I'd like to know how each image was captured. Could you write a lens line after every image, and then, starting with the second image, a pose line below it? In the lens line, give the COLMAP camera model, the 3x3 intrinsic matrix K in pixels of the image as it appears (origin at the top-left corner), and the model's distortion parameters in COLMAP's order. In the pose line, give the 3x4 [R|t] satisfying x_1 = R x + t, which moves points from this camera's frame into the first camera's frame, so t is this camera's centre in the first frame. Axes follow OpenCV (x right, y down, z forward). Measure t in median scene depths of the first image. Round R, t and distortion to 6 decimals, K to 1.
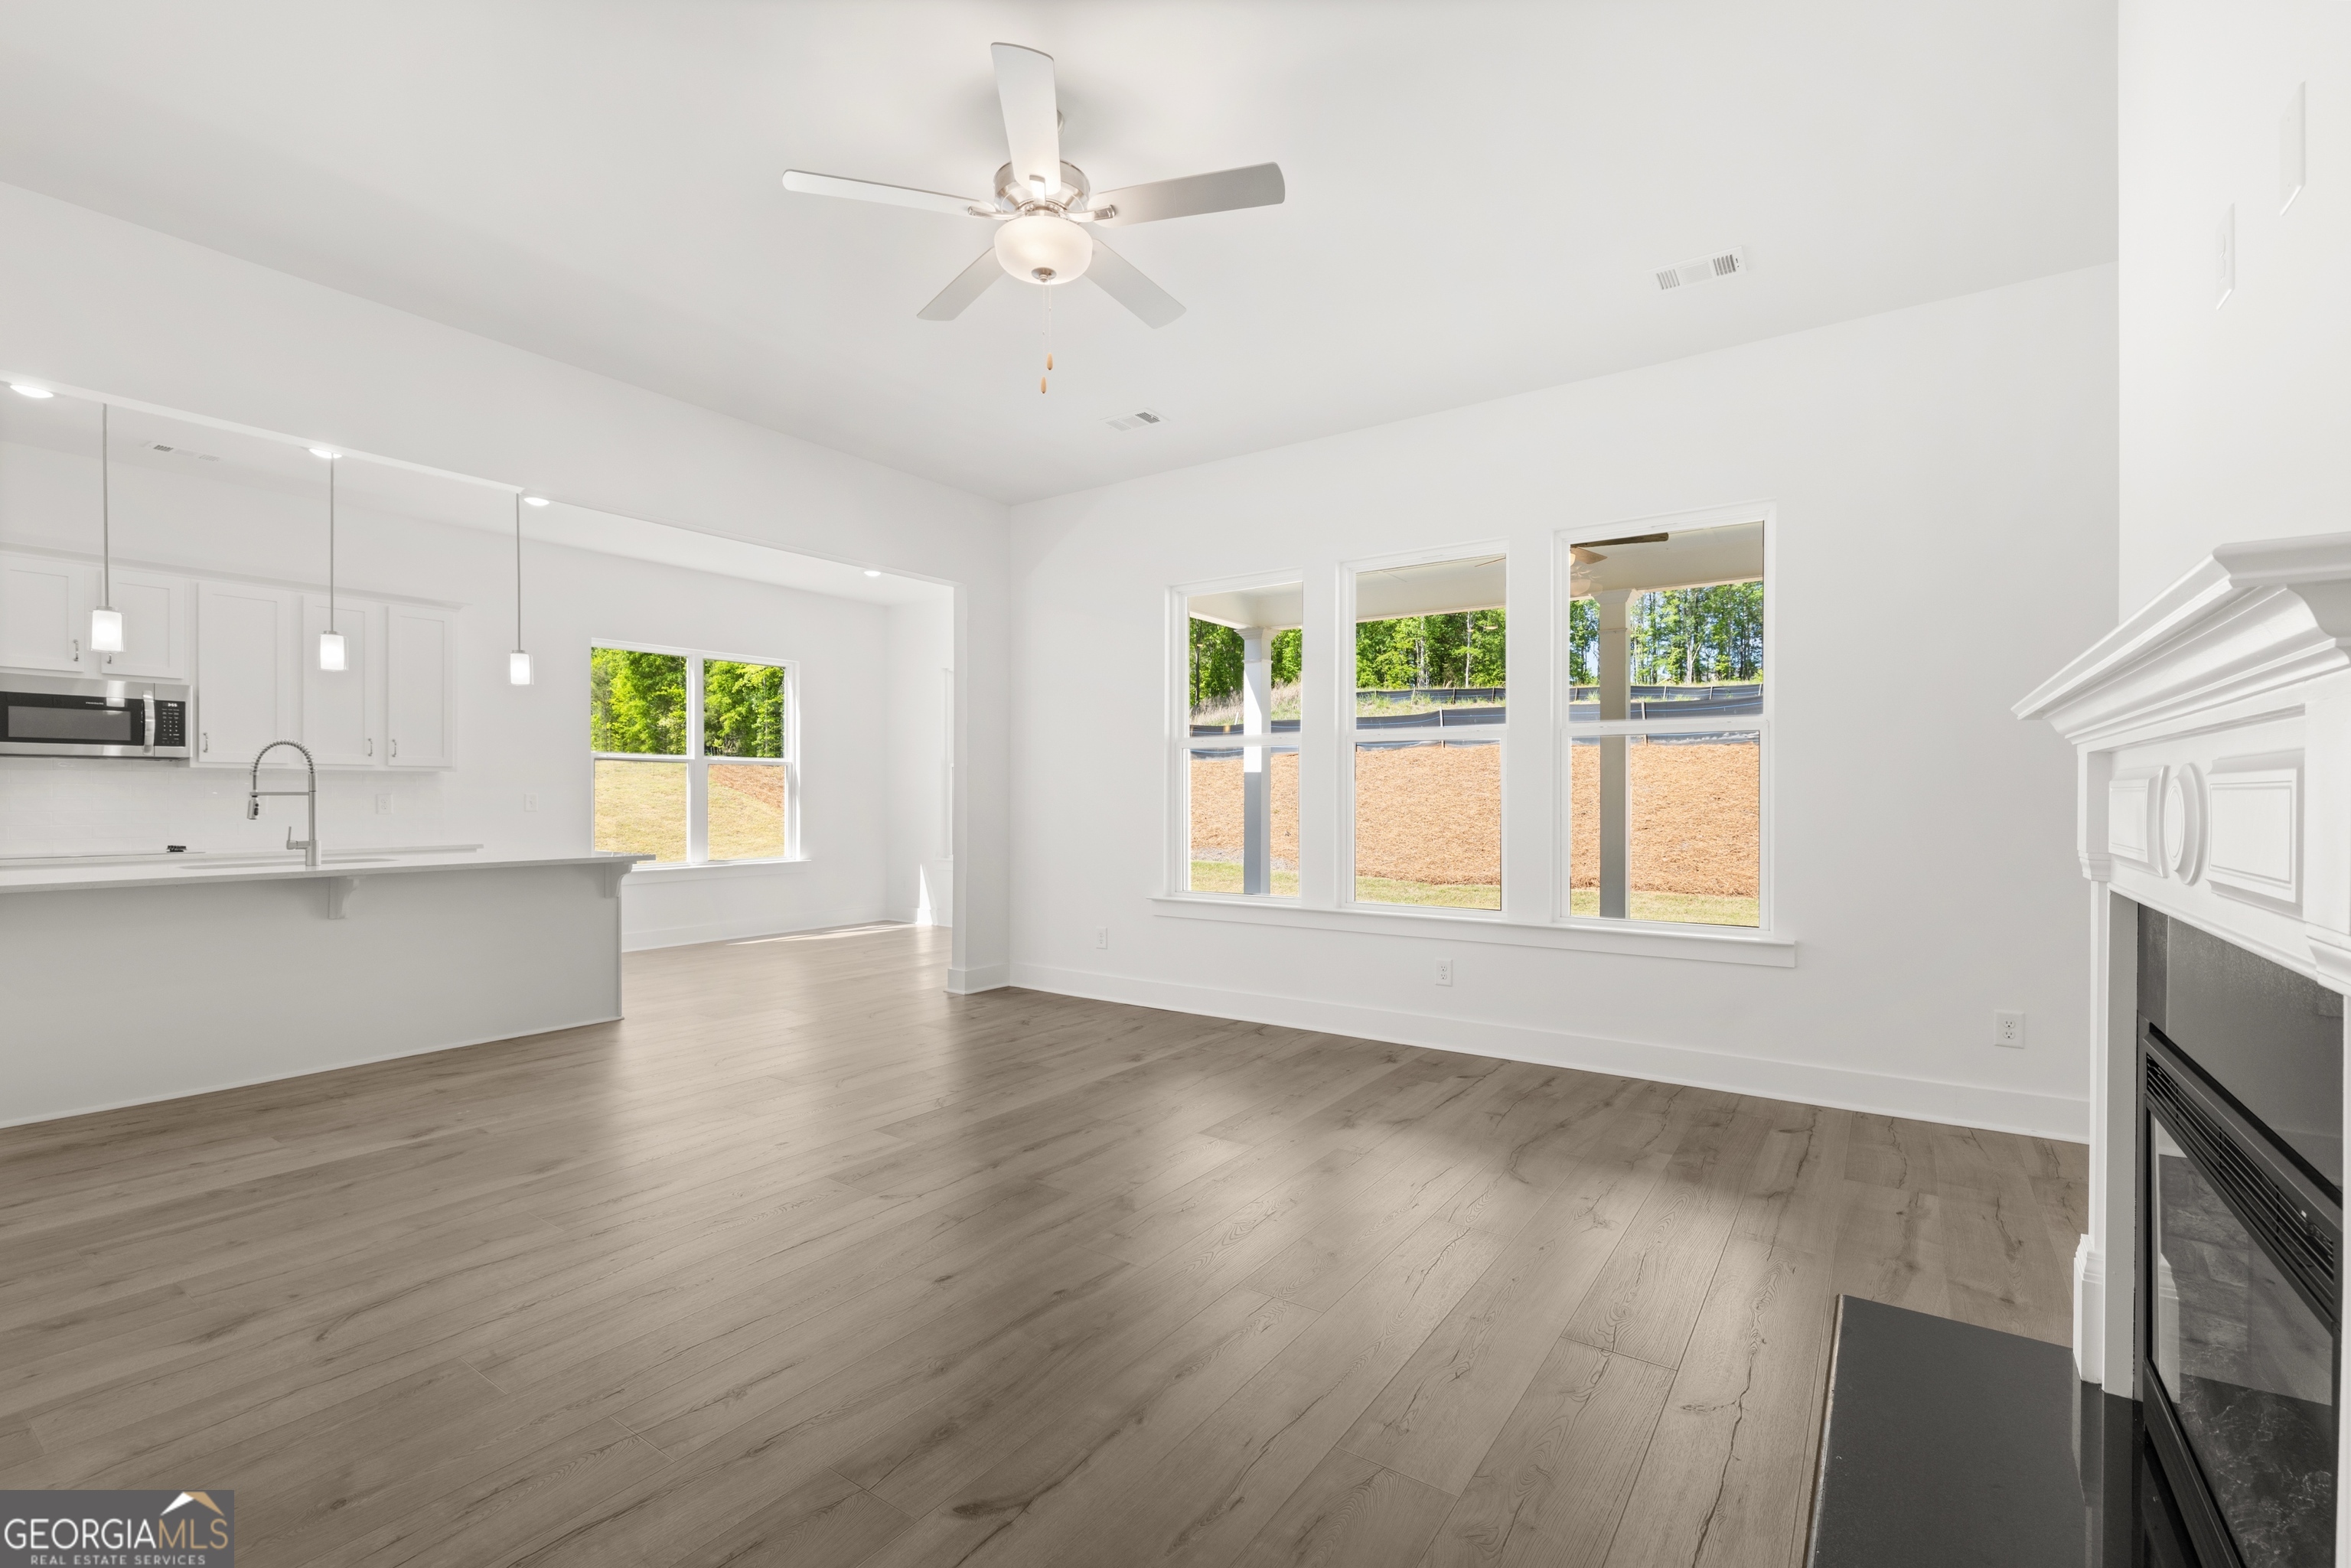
lens RADIAL K [[1028.5, 0, 1181.4], [0, 1028.5, 792.9], [0, 0, 1]] dist [-0.003502, 0.000135]
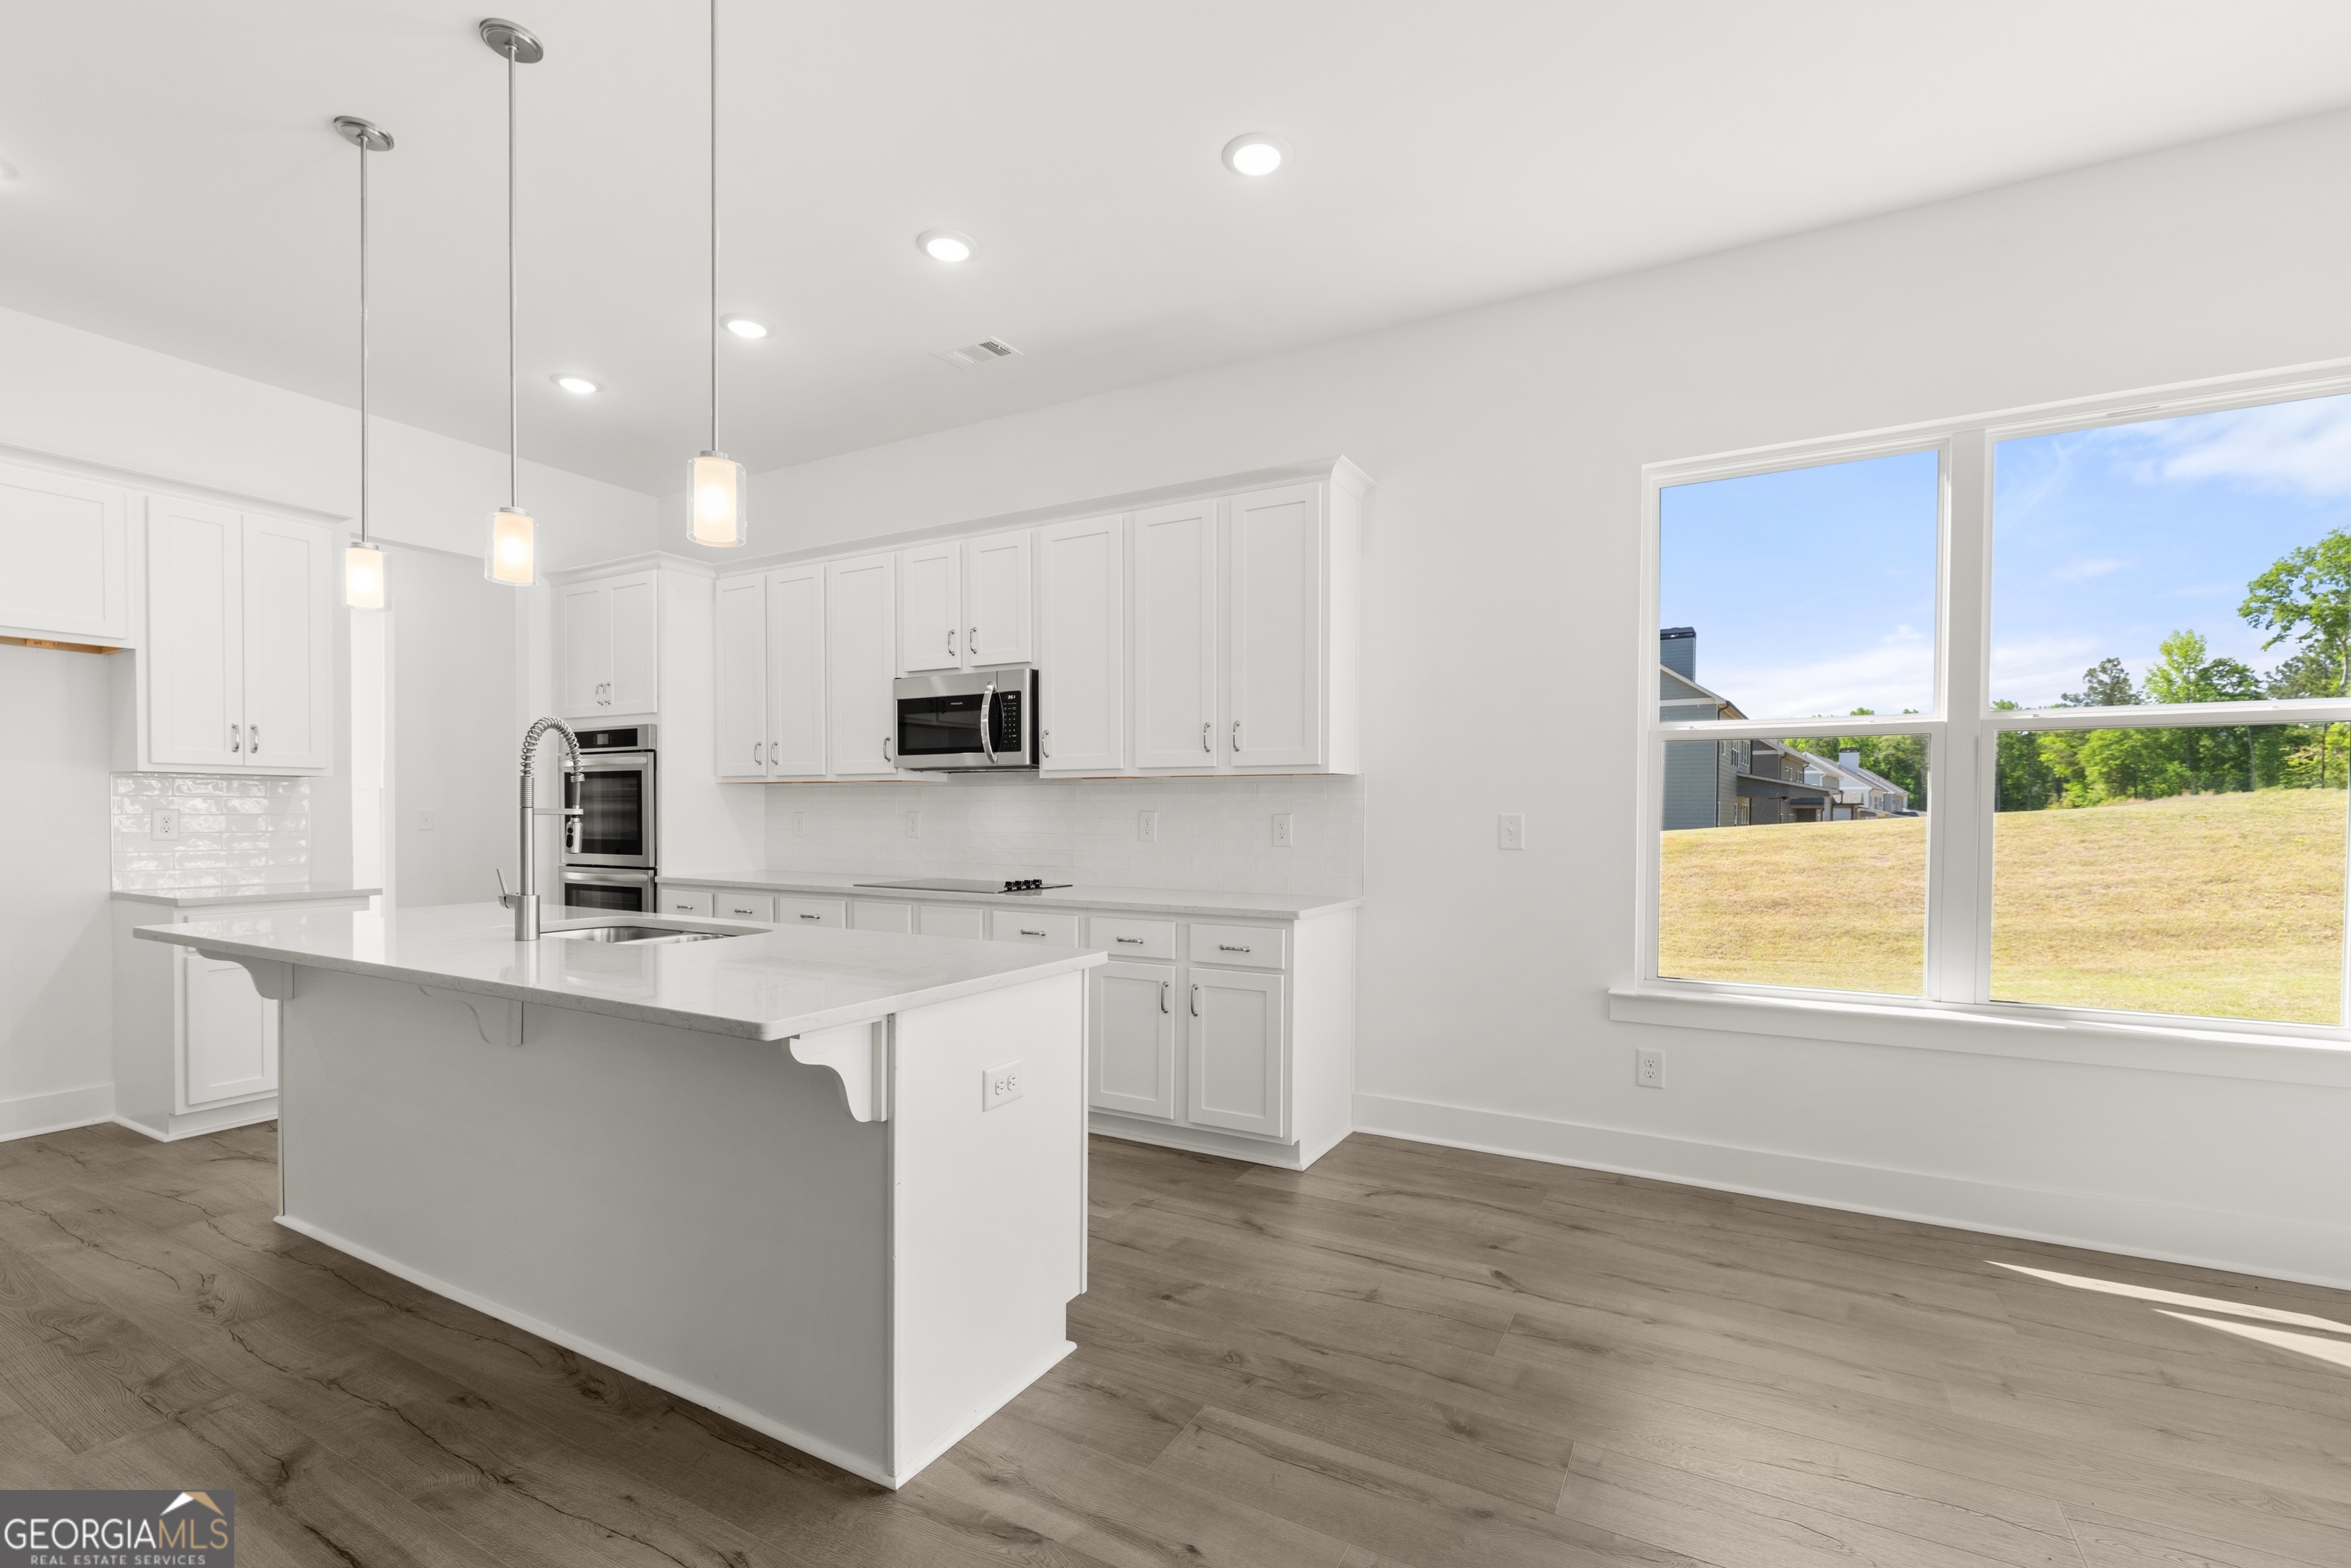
lens RADIAL K [[1025.9, 0, 1174.2], [0, 1025.9, 830.0], [0, 0, 1]] dist [-0.001971, -0.000141]
pose [[0.099306, 0.016143, -0.994926, -0.210091], [-0.001715, 0.999870, 0.016052, 0.001033], [0.995055, 0.000112, 0.099321, 1.066507]]
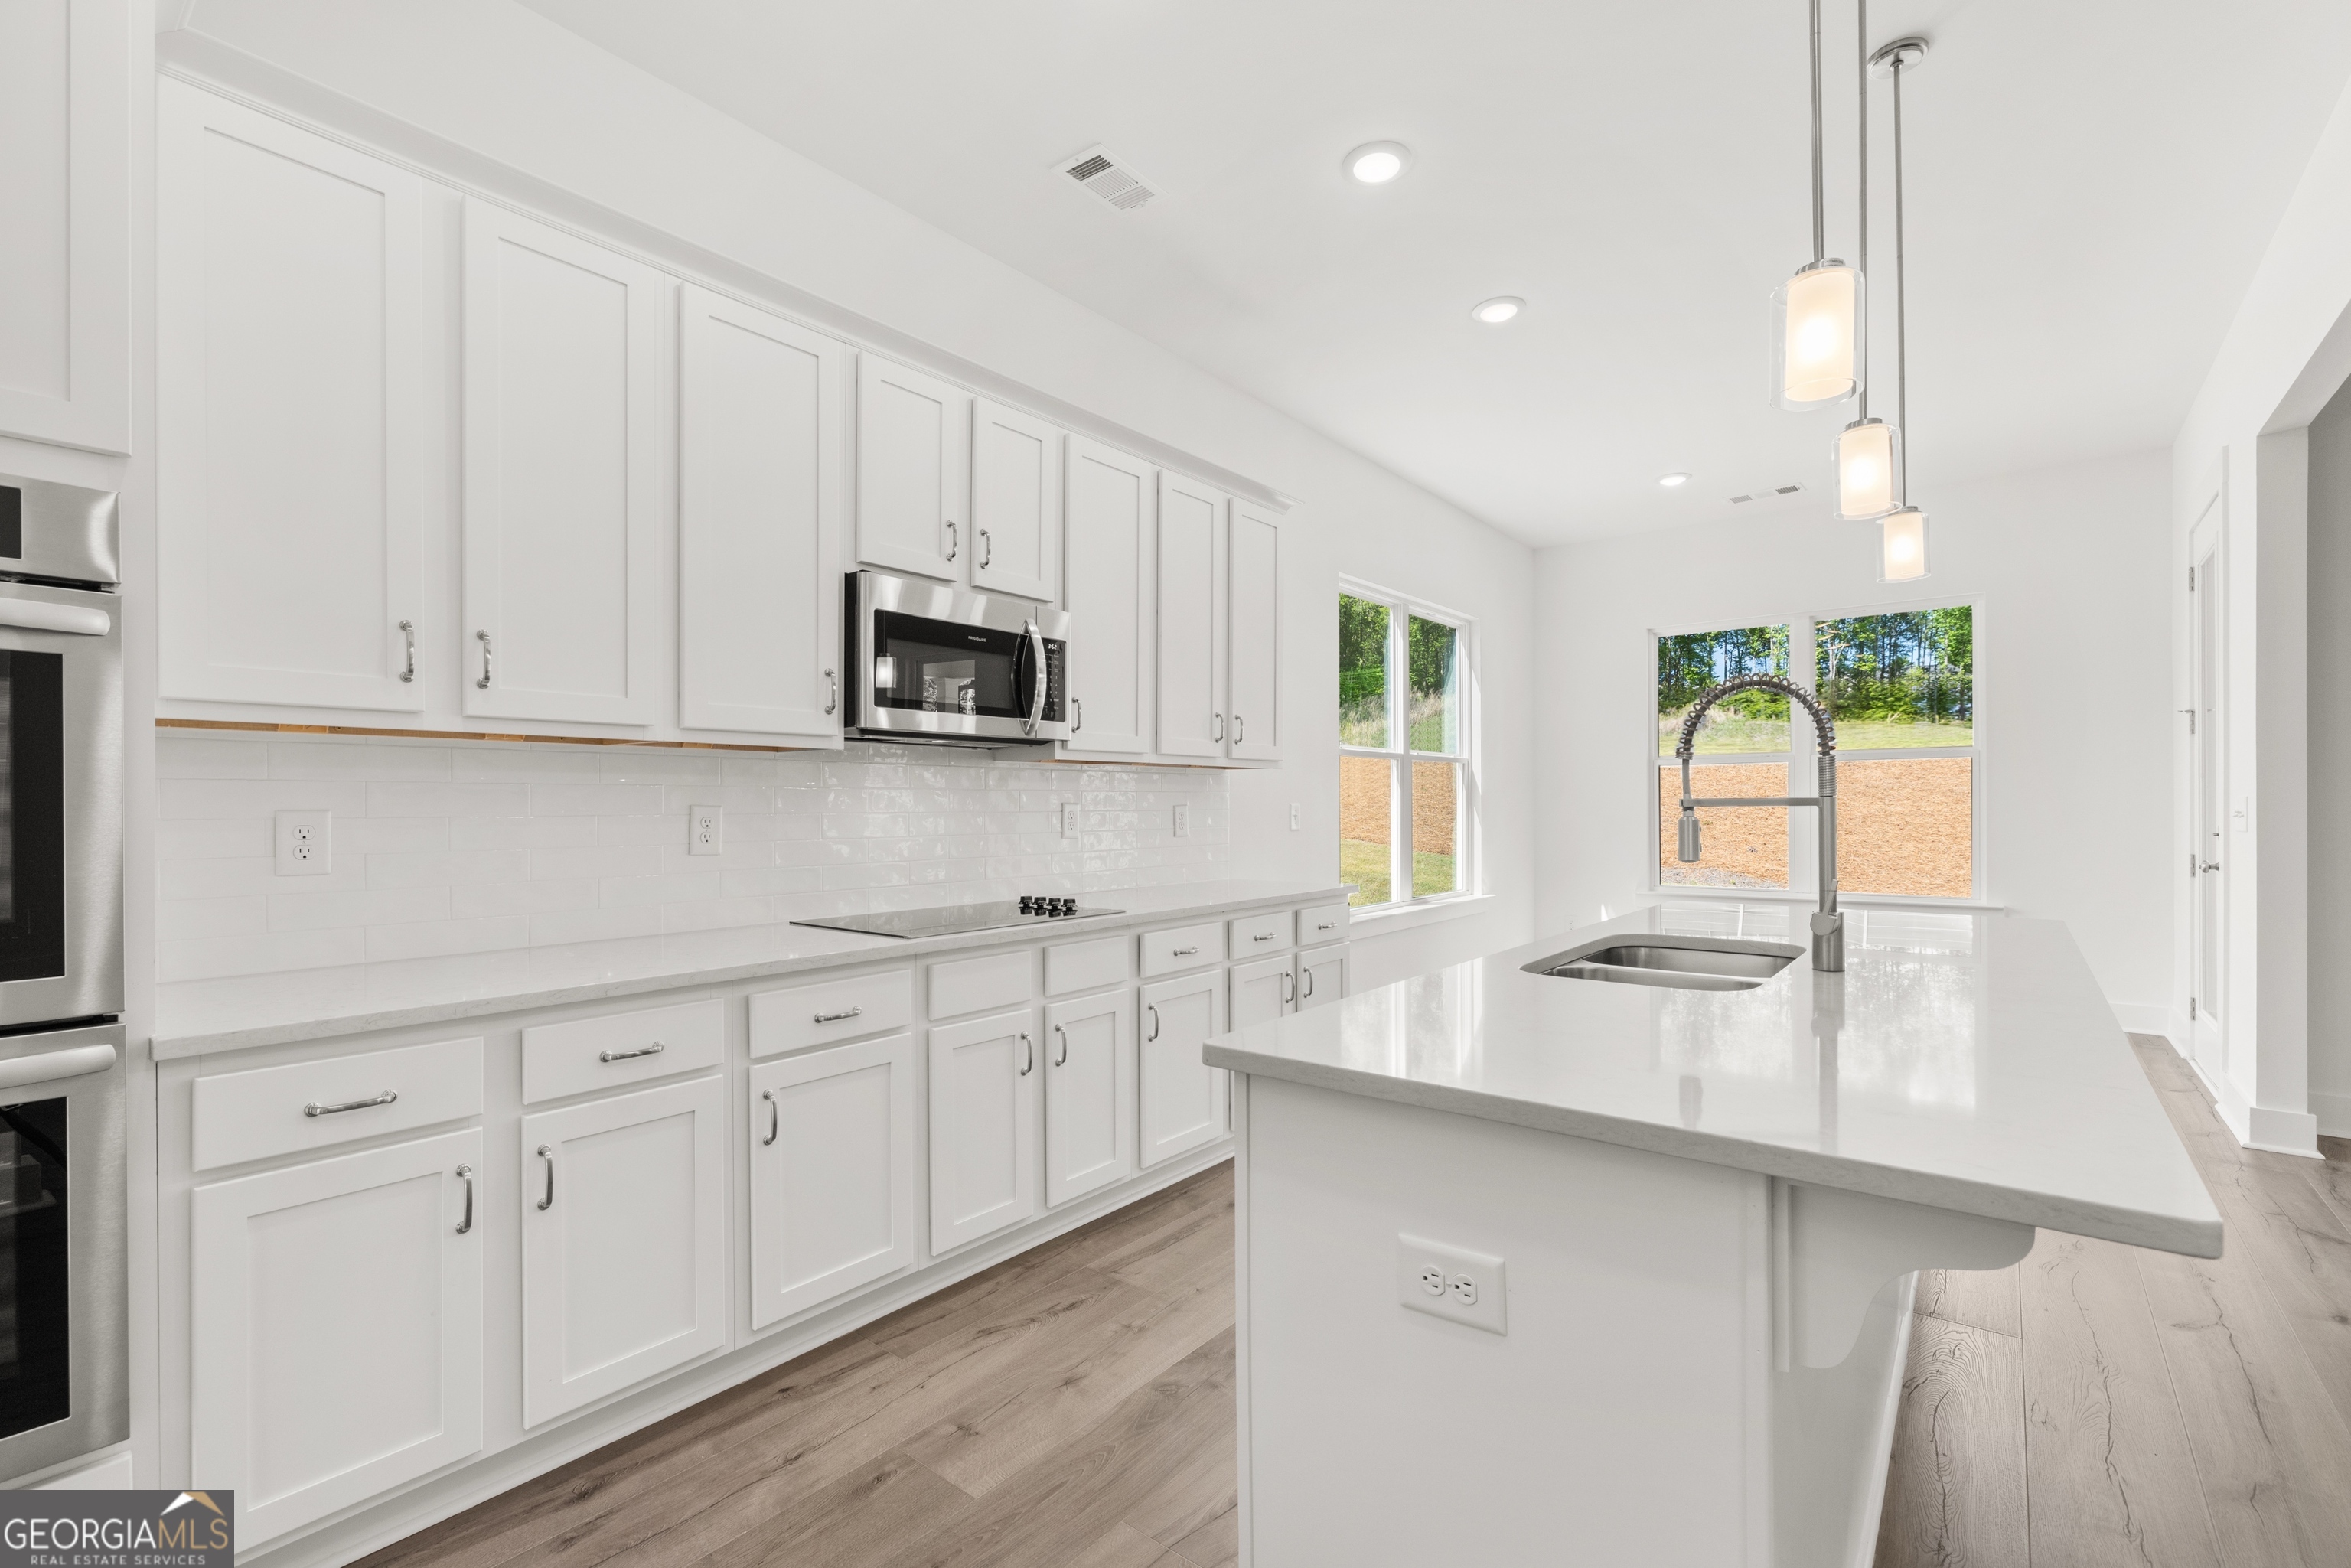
lens RADIAL K [[1022.2, 0, 1178.8], [0, 1022.2, 805.7], [0, 0, 1]] dist [-0.003745, 0.000192]
pose [[0.997150, -0.005677, -0.075228, -0.891506], [0.005802, 0.999982, 0.001441, 0.000398], [0.075218, -0.001874, 0.997165, 0.457806]]
